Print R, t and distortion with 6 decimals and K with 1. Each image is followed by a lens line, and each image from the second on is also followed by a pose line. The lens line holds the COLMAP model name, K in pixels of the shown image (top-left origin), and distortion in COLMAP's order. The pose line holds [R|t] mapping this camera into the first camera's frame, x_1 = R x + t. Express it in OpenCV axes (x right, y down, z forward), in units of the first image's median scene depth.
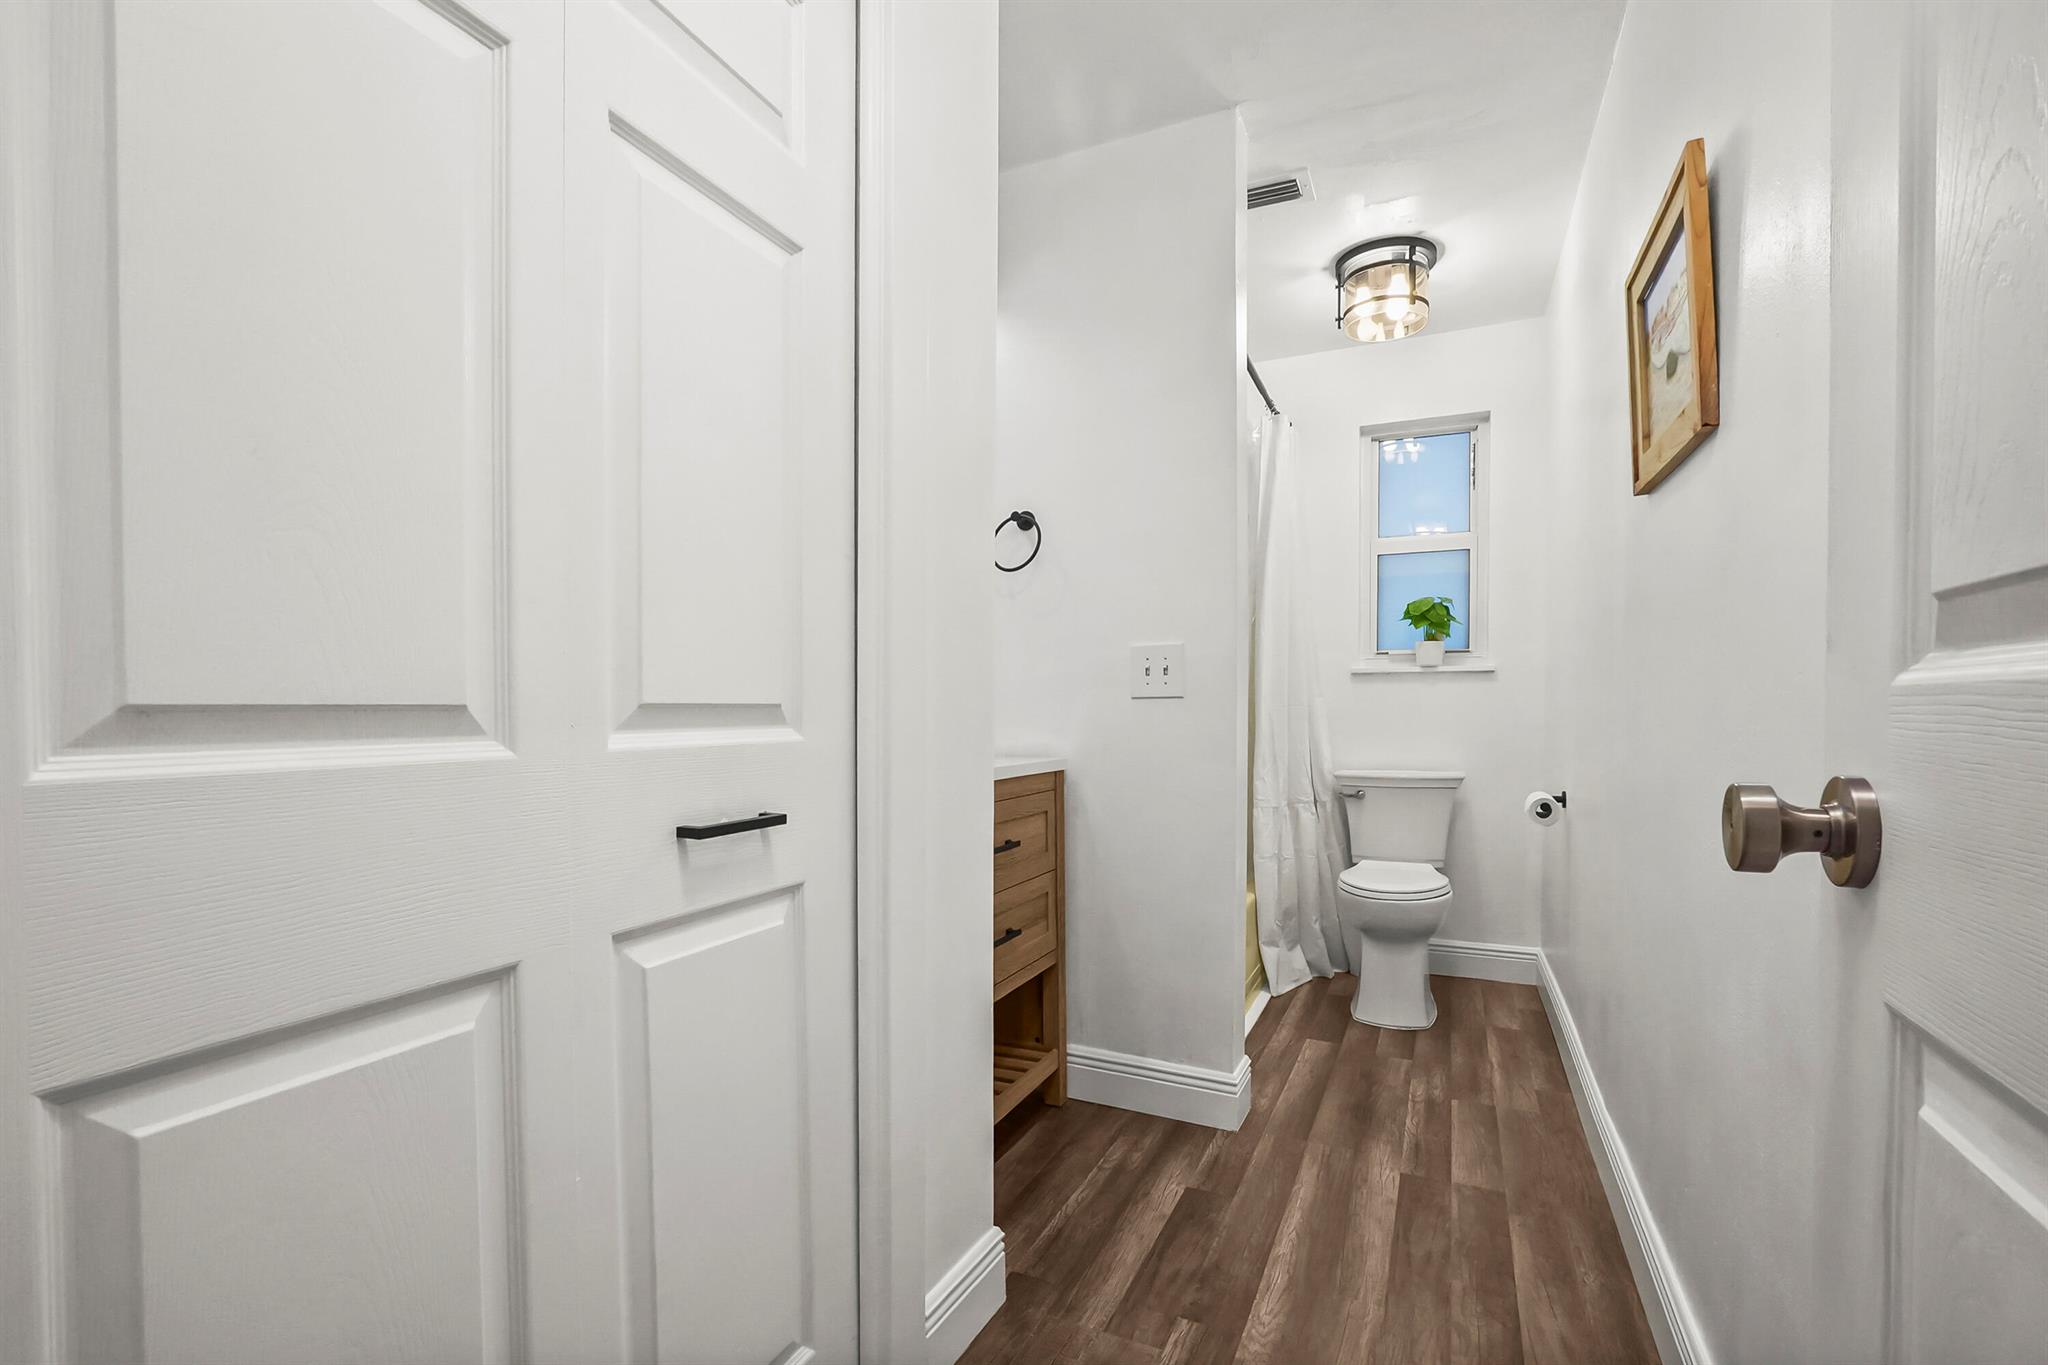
lens RADIAL K [[889.1, 0, 1053.9], [0, 889.1, 680.7], [0, 0, 1]] dist [-0.044699, 0.000233]
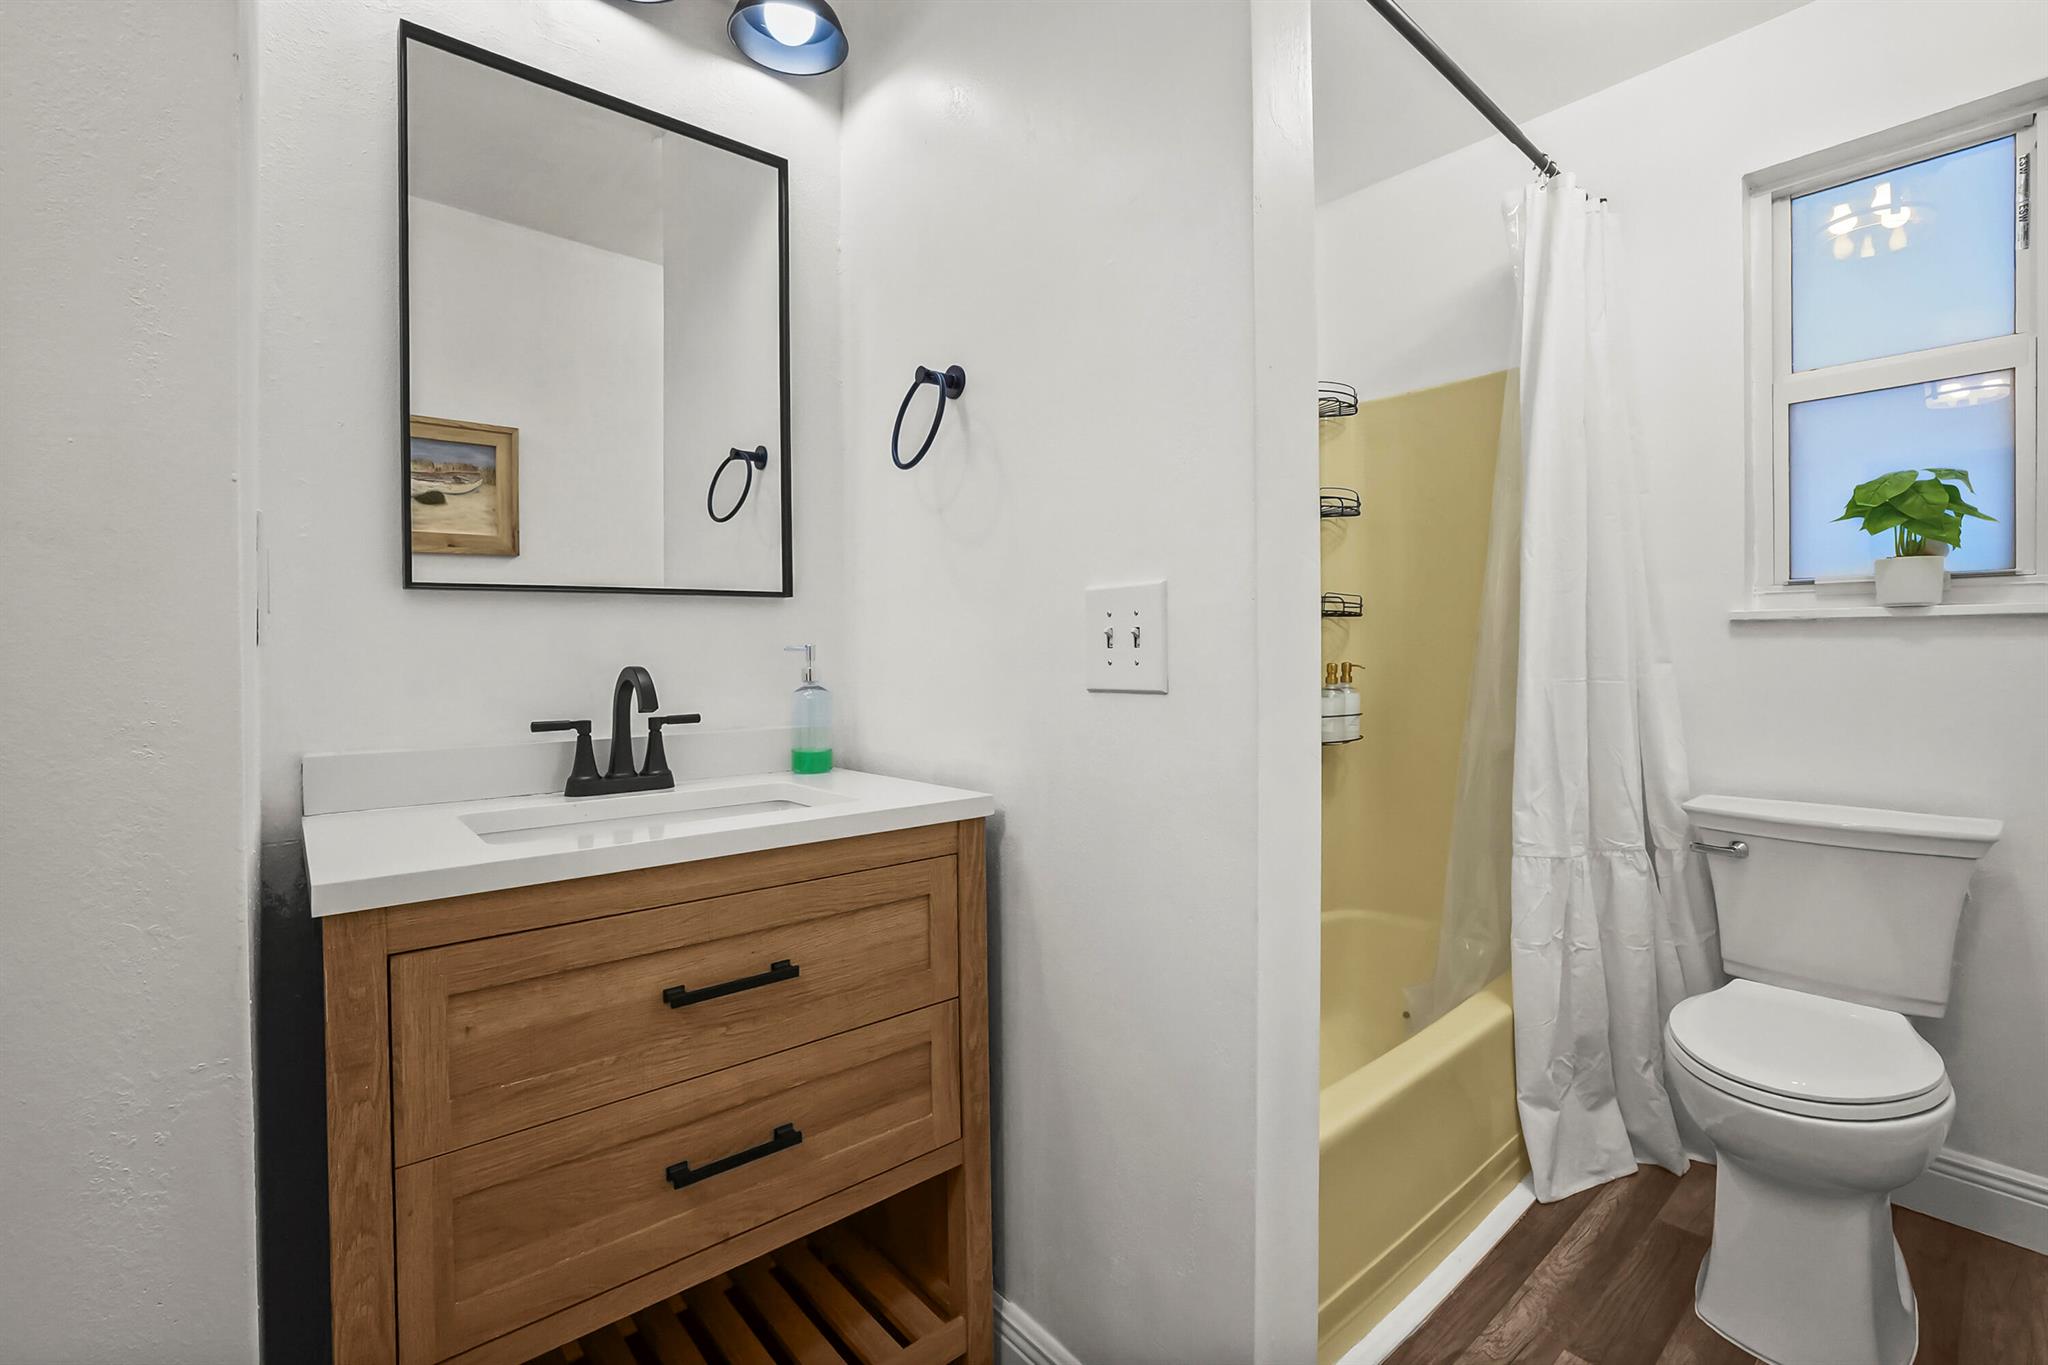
lens RADIAL K [[891.8, 0, 1023.6], [0, 891.8, 624.3], [0, 0, 1]] dist [-0.019748, 0.000264]
pose [[0.906199, -0.013214, -0.422646, 0.178823], [0.014050, 0.999901, -0.001136, -0.012641], [0.422619, -0.004908, 0.906294, 0.331144]]
